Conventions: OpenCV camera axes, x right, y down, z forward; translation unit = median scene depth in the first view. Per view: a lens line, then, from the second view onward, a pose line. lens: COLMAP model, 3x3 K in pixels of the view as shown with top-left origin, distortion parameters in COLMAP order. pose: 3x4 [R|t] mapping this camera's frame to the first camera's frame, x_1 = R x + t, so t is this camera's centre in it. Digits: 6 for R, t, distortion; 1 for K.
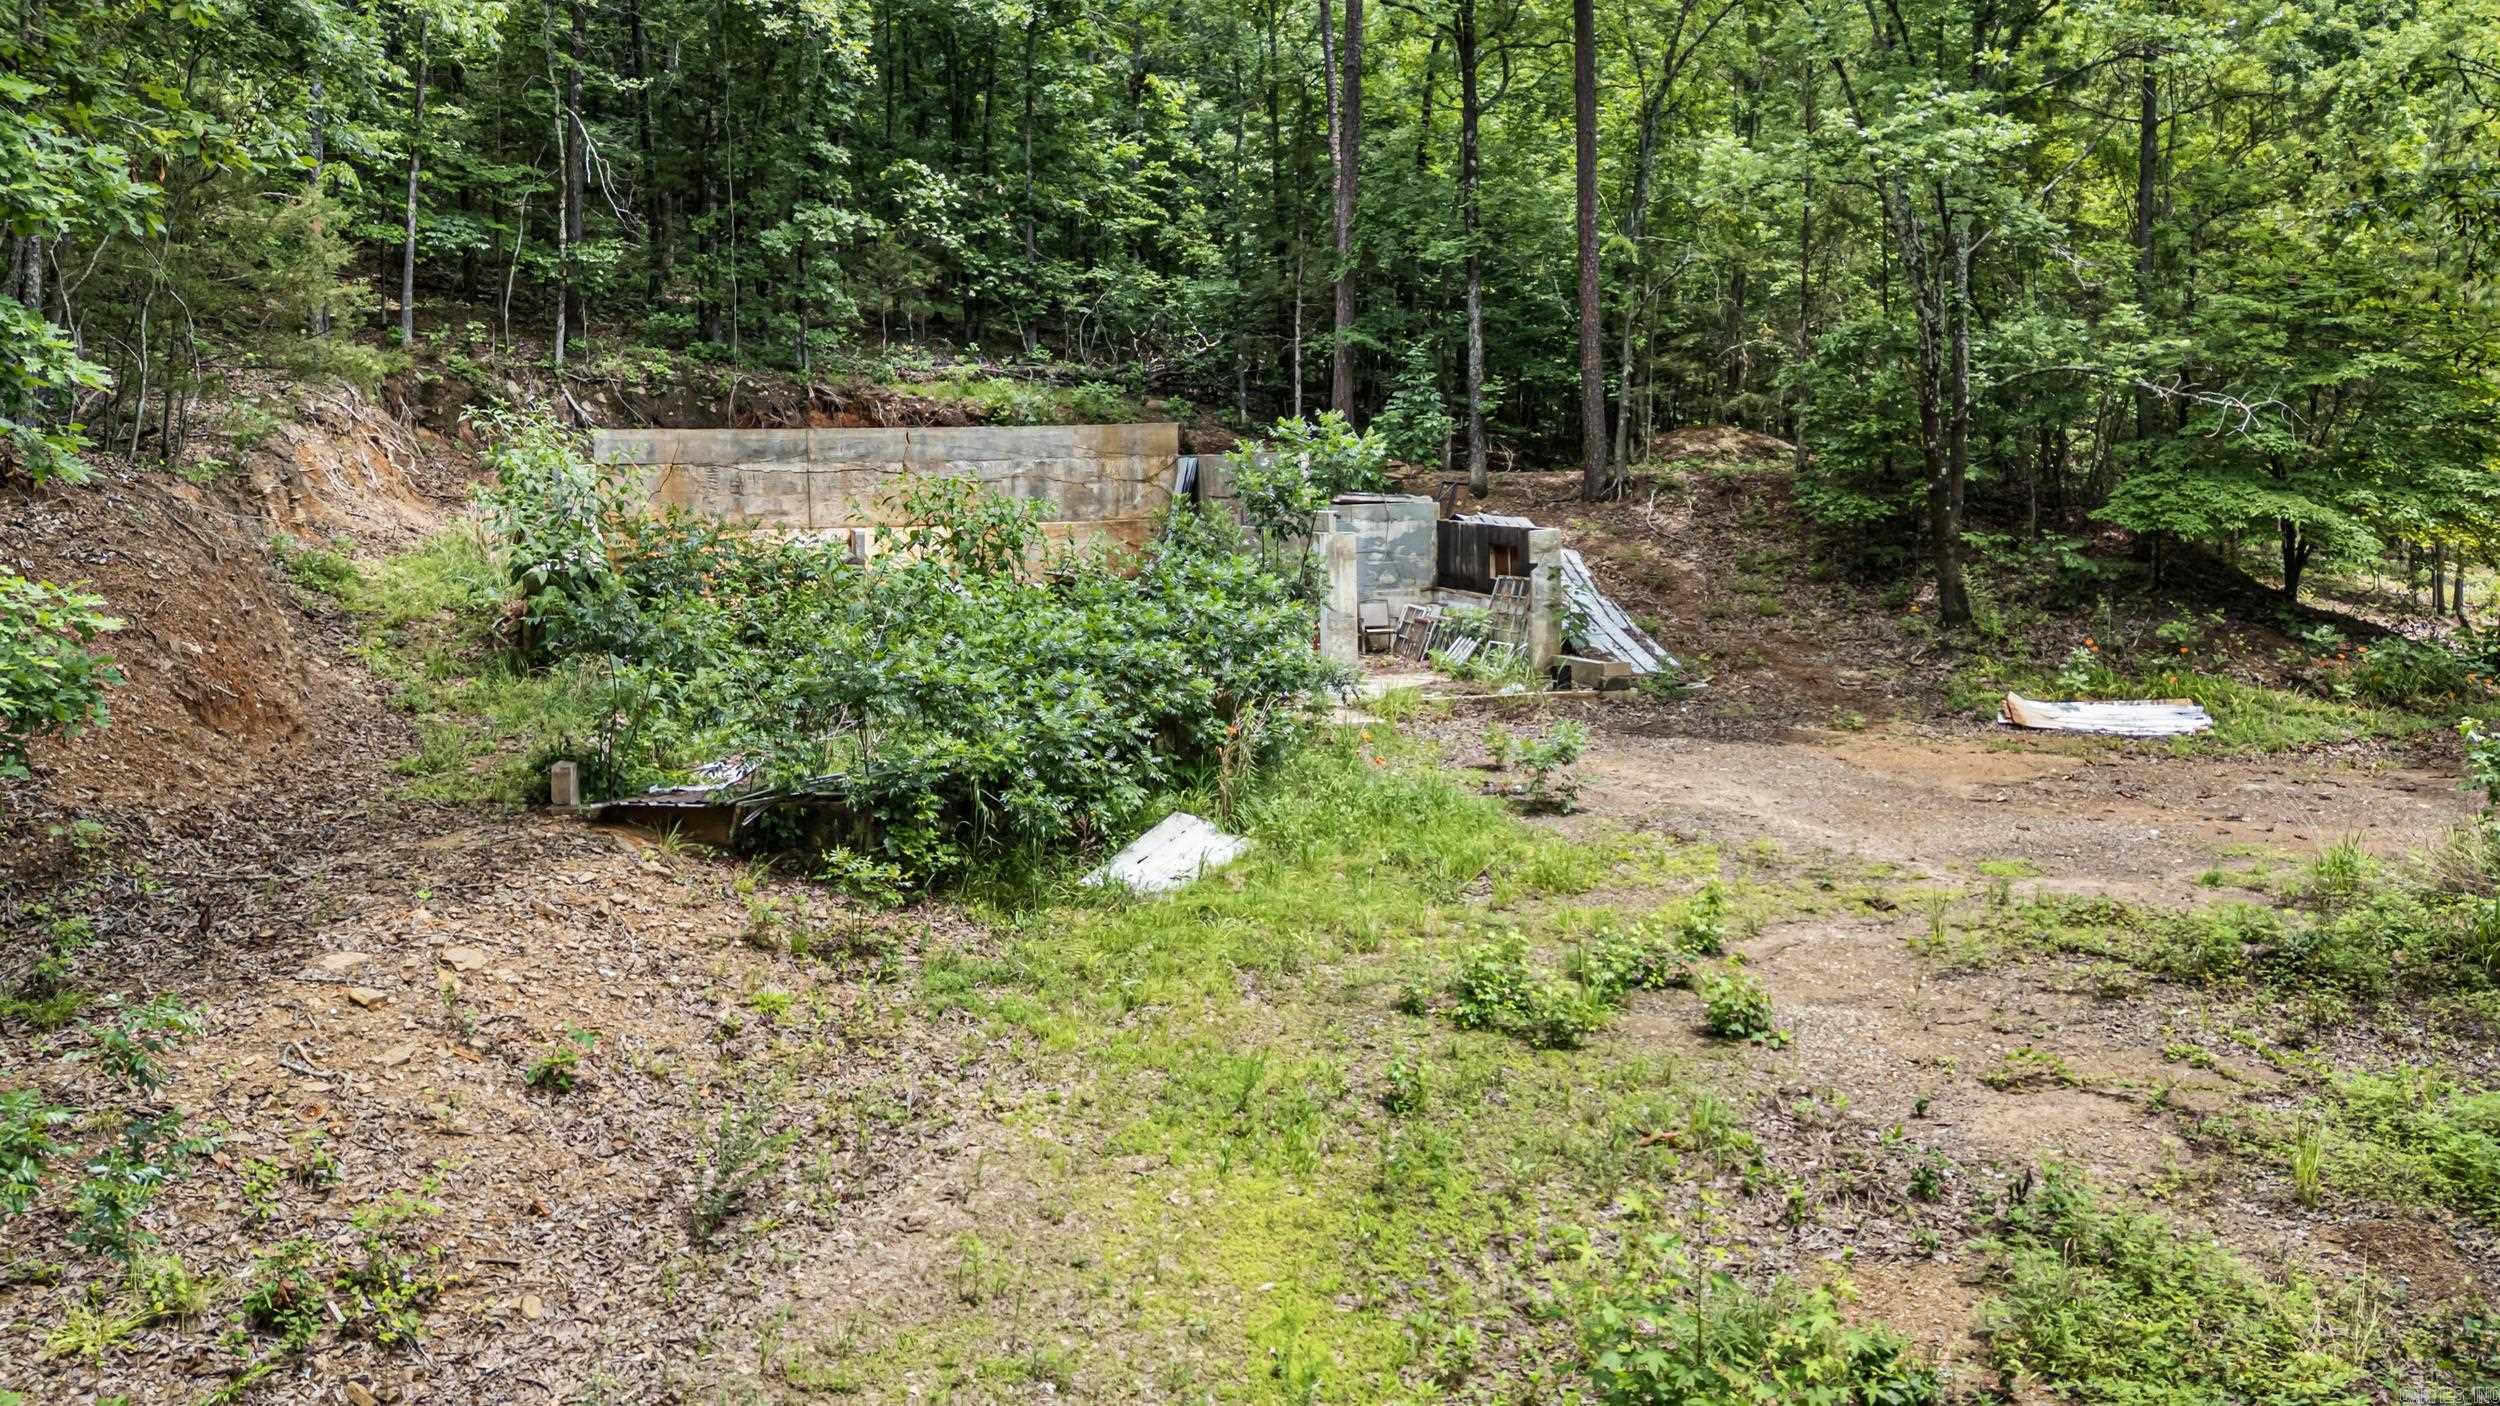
lens RADIAL K [[1605.3, 0, 1254.4], [0, 1605.3, 711.8], [0, 0, 1]] dist [0.036630, -0.003825]
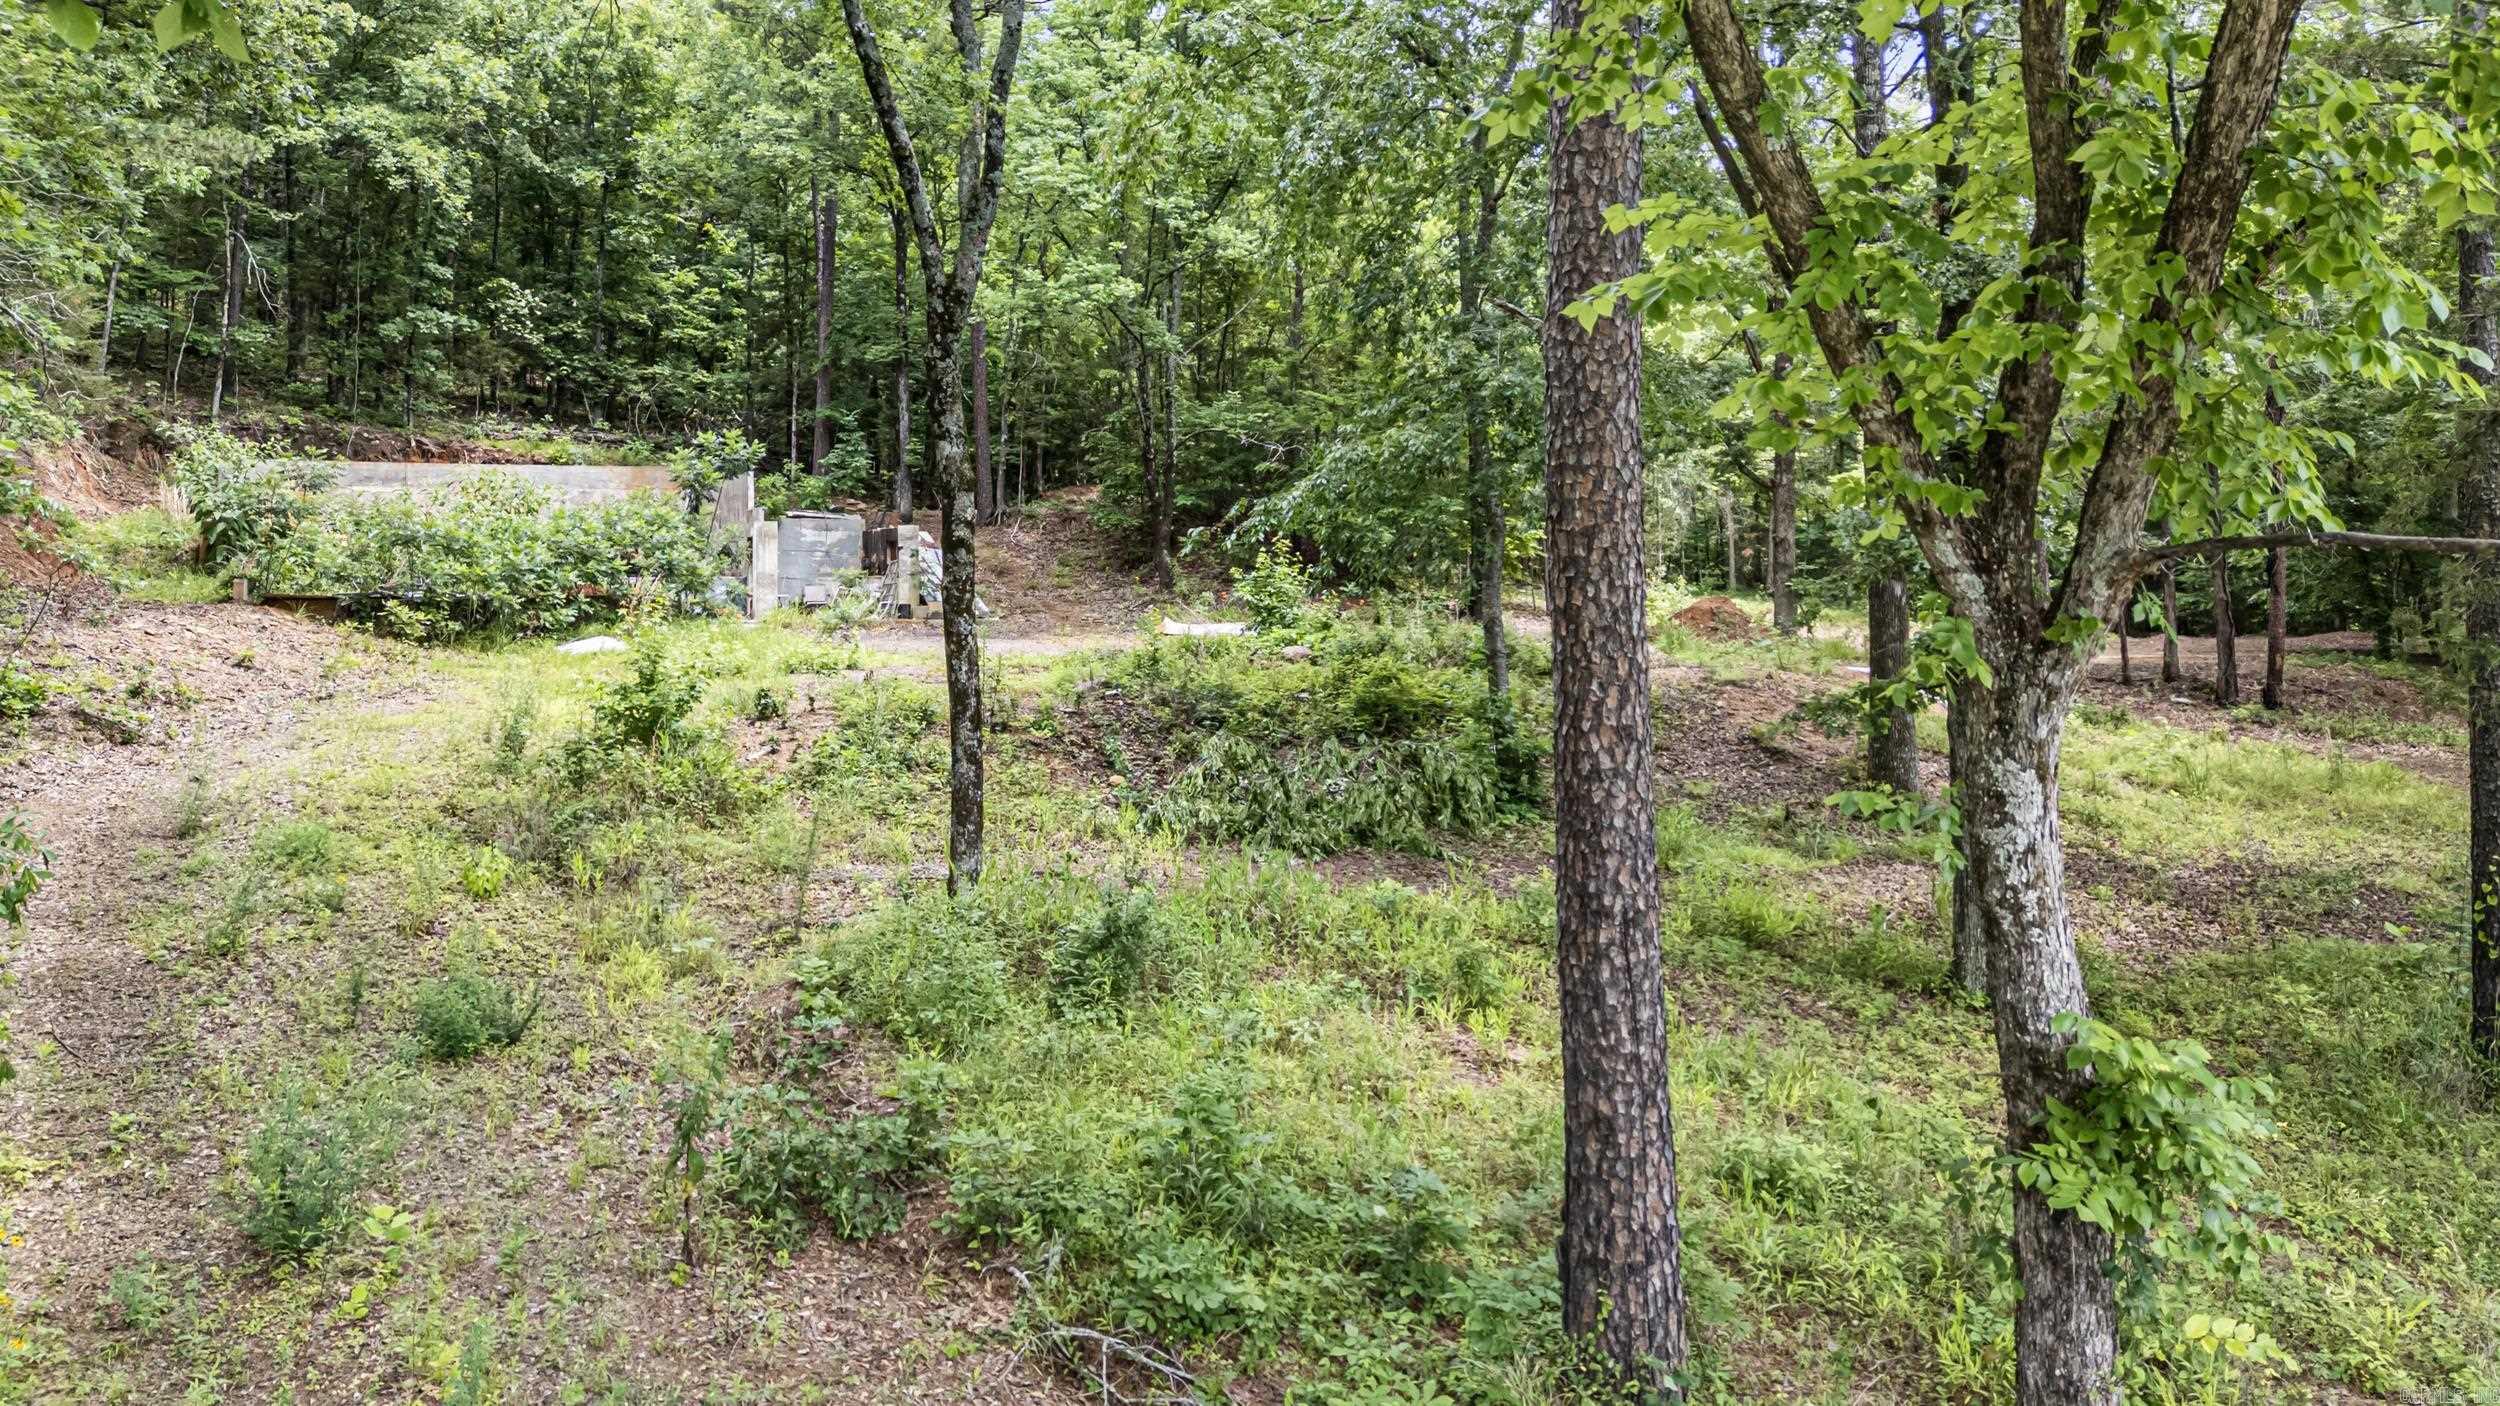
lens RADIAL K [[1810.1, 0, 1253.2], [0, 1810.1, 693.3], [0, 0, 1]] dist [-0.011857, 0.004674]
pose [[0.988247, 0.009676, 0.152557, 0.181254], [0.009138, 0.992470, -0.122146, 0.191669], [-0.152590, 0.122104, 0.980718, -0.530127]]
